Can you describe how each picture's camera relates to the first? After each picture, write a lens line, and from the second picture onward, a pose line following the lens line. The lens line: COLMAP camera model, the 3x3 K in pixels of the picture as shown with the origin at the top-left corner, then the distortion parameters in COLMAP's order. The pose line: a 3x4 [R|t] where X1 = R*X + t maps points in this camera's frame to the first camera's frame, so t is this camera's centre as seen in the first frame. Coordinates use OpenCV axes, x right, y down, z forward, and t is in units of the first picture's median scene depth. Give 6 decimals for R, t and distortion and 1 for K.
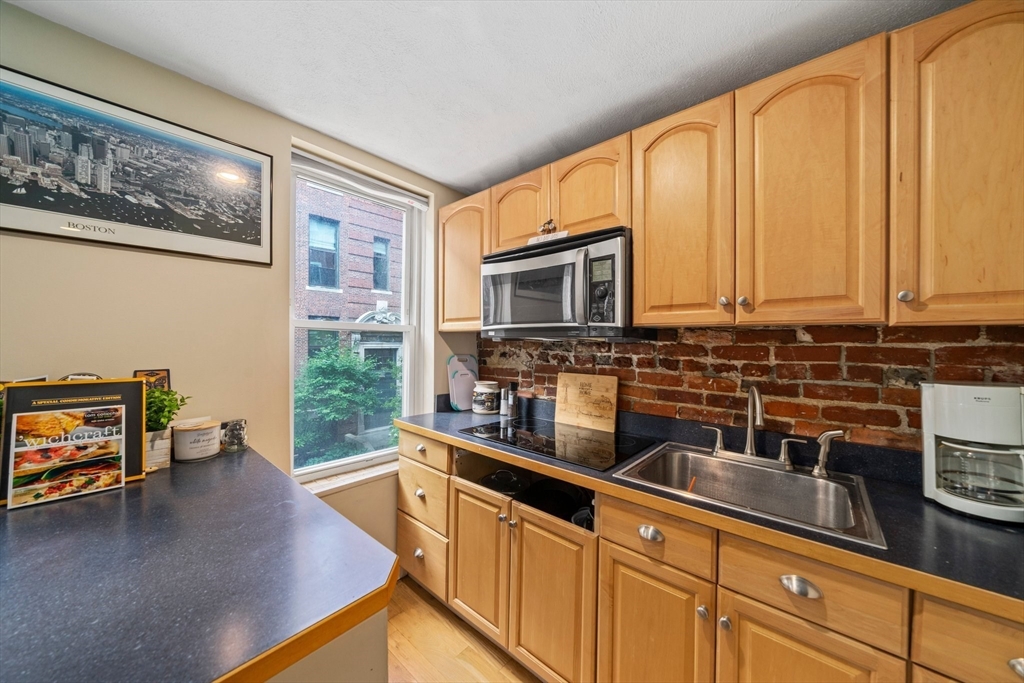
lens RADIAL K [[353.5, 0, 515.8], [0, 353.5, 339.7], [0, 0, 1]] dist [-0.006350, 0.000485]
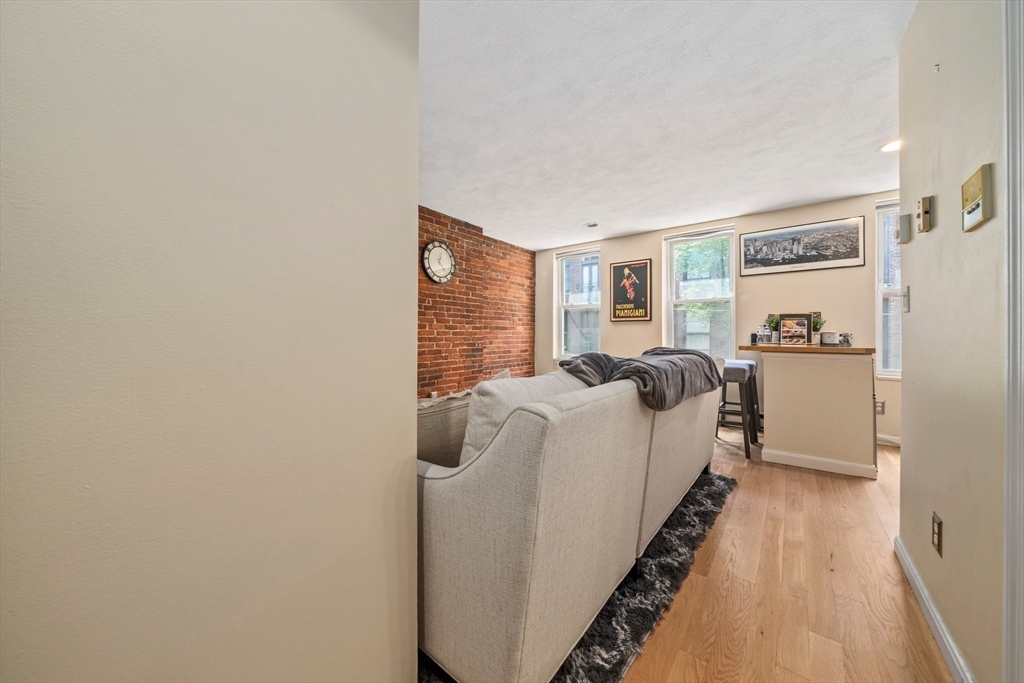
lens RADIAL K [[353.5, 0, 509.4], [0, 353.5, 335.0], [0, 0, 1]] dist [-0.006350, 0.000485]
pose [[0.031836, -0.000591, -0.999493, 1.544739], [0.001207, 0.999999, -0.000553, 0.242779], [0.999492, -0.001189, 0.031837, -1.394293]]
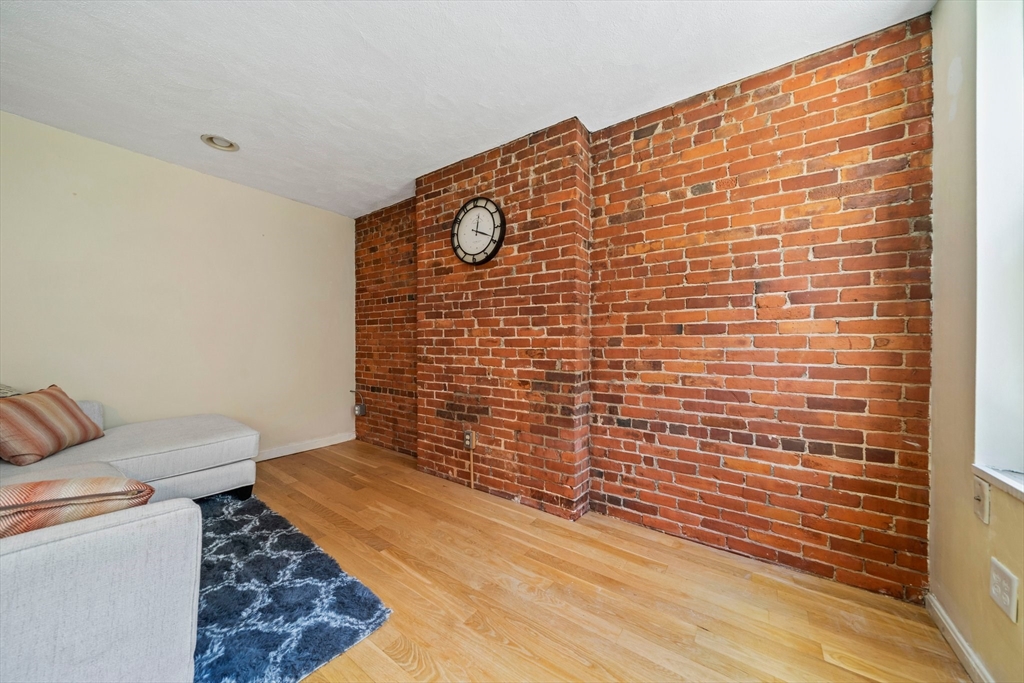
lens RADIAL K [[353.5, 0, 510.5], [0, 353.5, 347.7], [0, 0, 1]] dist [-0.006350, 0.000485]
pose [[-0.996138, -0.008834, -0.087356, -1.242671], [-0.009453, 0.999933, 0.006676, 0.239610], [0.087291, 0.007476, -0.996155, -0.078221]]
